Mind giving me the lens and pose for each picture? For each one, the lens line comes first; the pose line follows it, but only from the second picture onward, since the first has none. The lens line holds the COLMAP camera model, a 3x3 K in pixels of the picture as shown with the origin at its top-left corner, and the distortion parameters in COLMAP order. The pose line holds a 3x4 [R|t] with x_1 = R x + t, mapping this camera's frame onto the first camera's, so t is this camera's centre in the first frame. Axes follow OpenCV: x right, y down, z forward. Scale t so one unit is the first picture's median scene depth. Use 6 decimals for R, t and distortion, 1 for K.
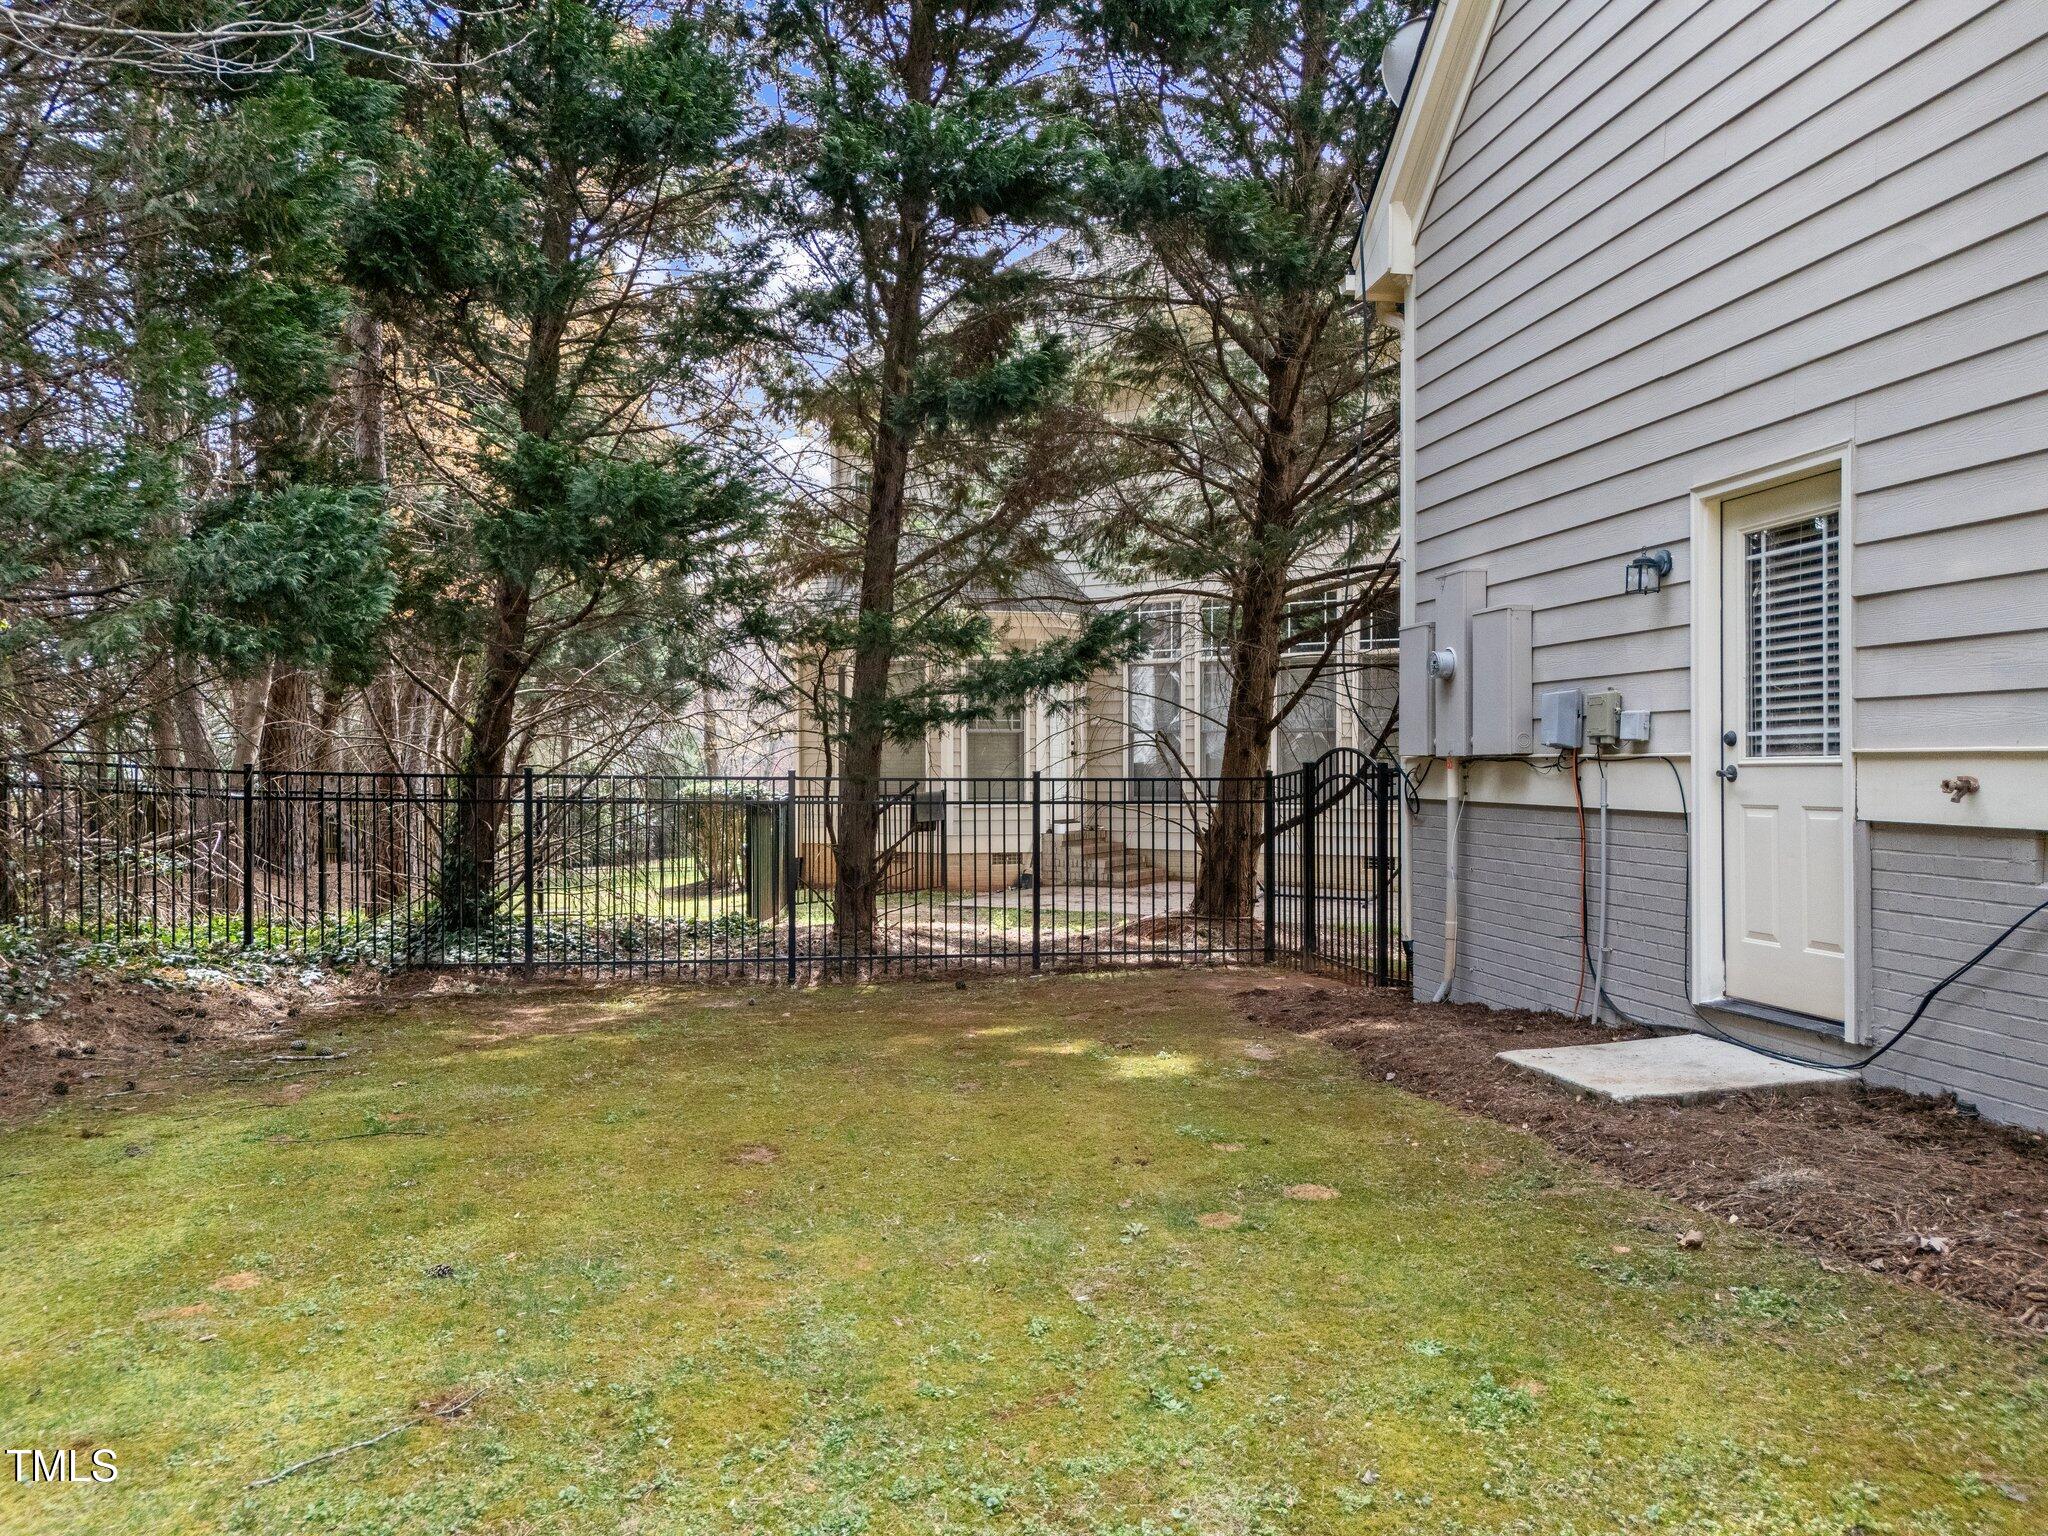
lens RADIAL K [[1485.4, 0, 1026.2], [0, 1485.4, 770.2], [0, 0, 1]] dist [0.048086, -0.017609]
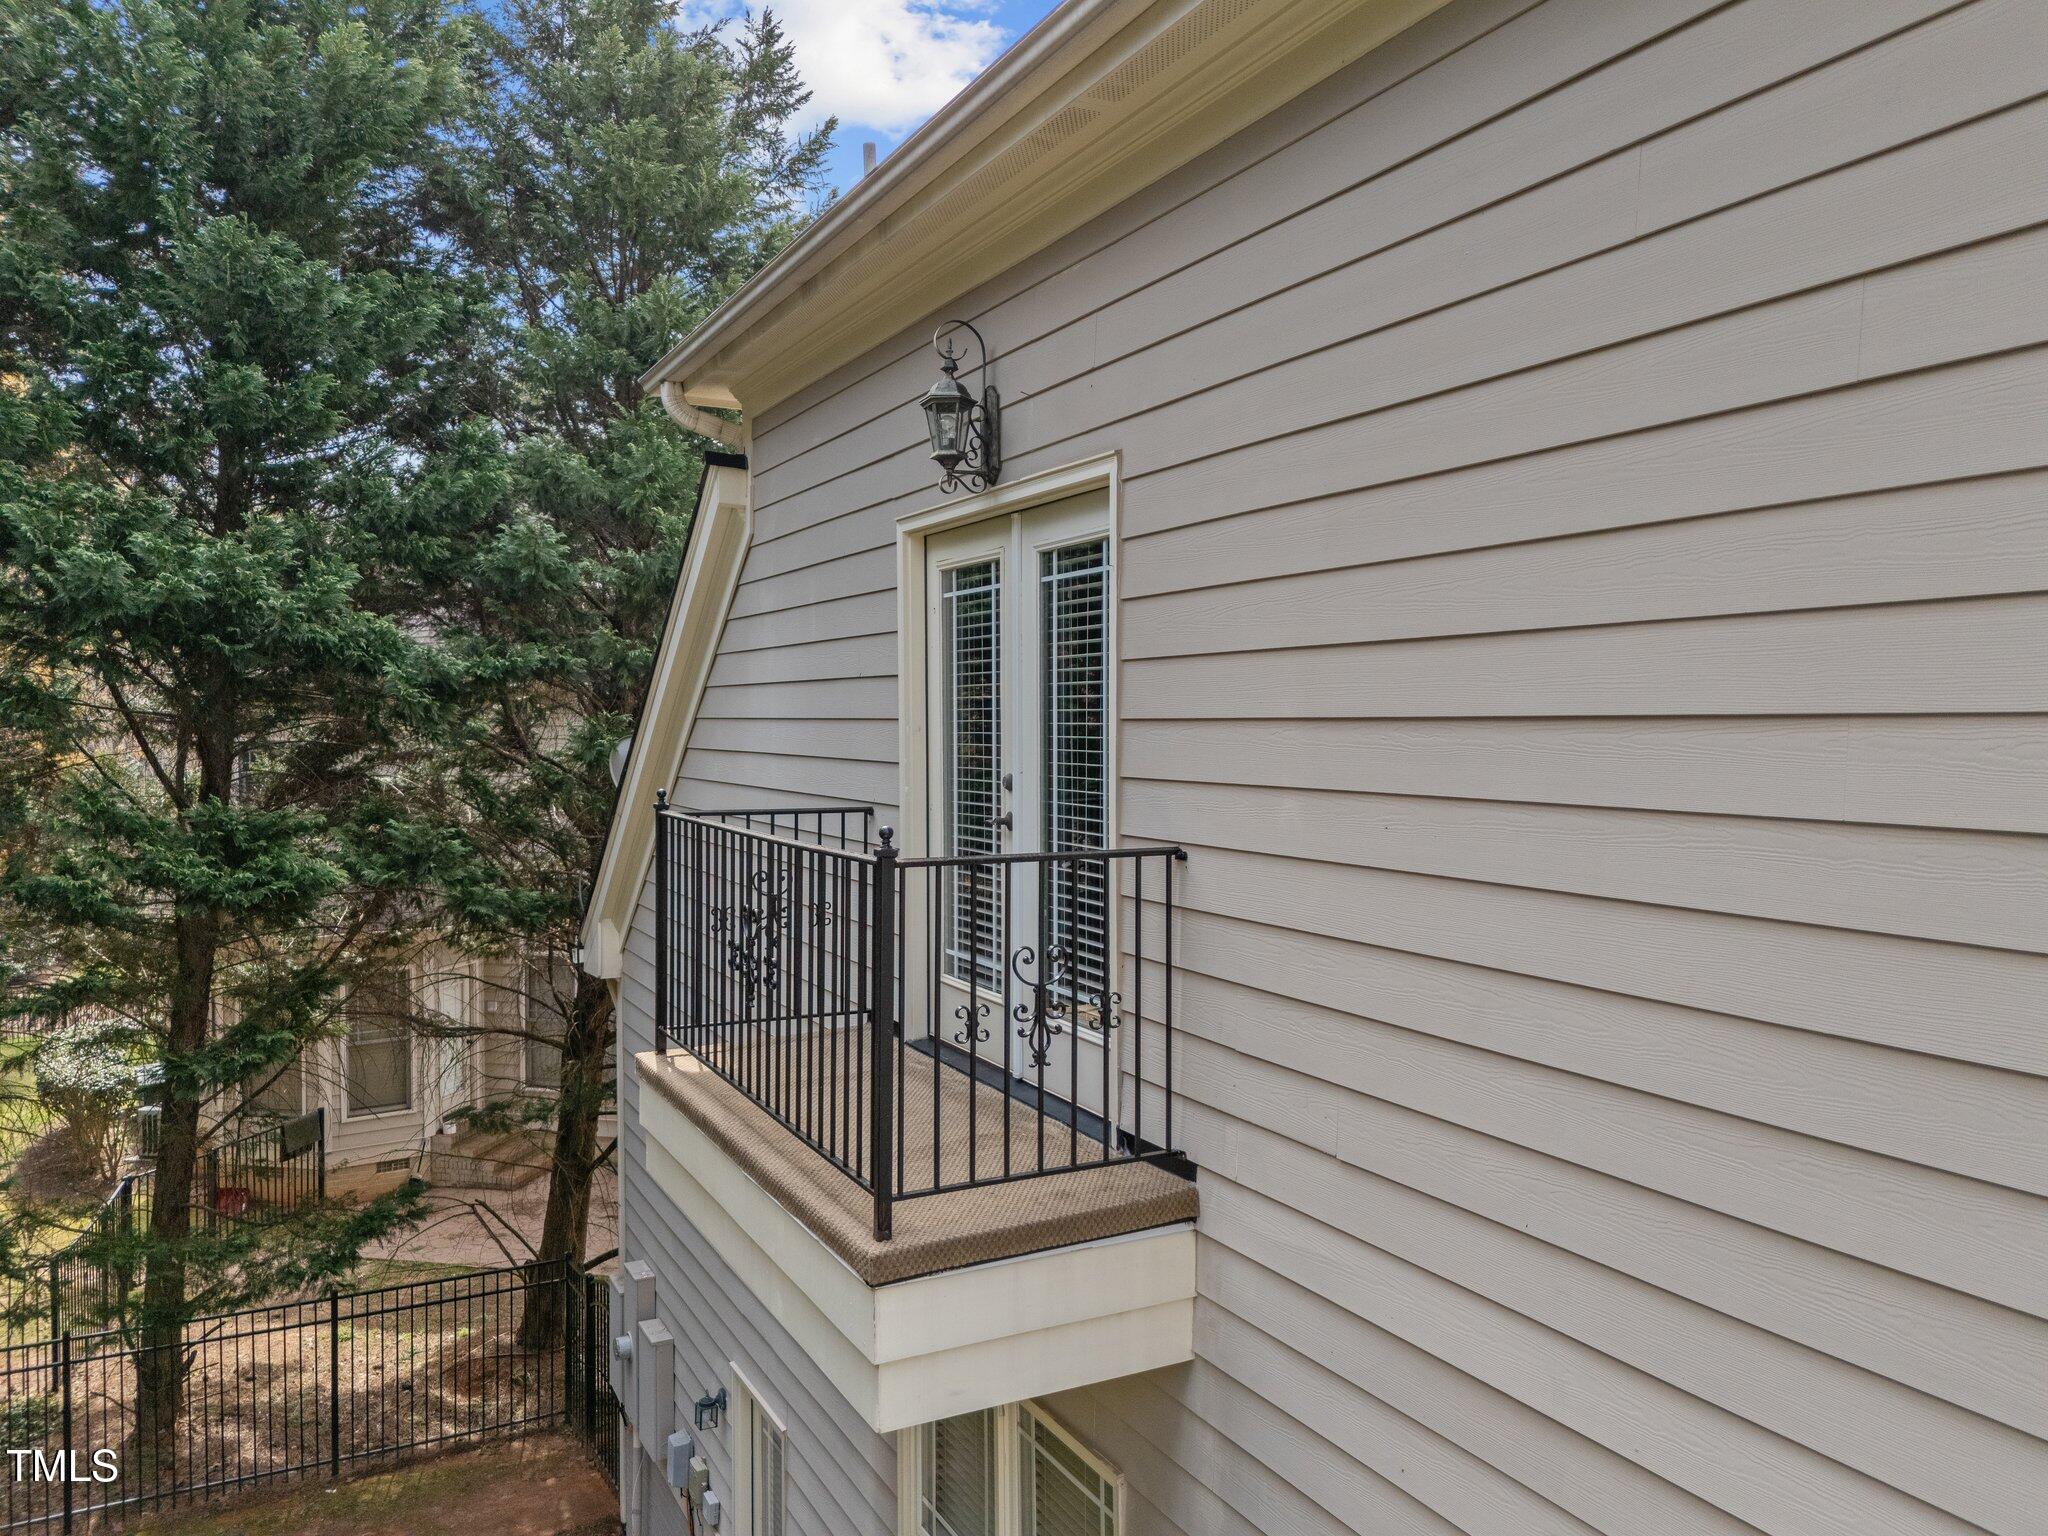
lens RADIAL K [[1485.4, 0, 1042.0], [0, 1485.4, 762.8], [0, 0, 1]] dist [0.048086, -0.017609]
pose [[0.950239, -0.010605, 0.311341, 0.197364], [0.004672, 0.999793, 0.019797, -0.499752], [-0.311487, -0.017357, 0.950092, -0.237068]]
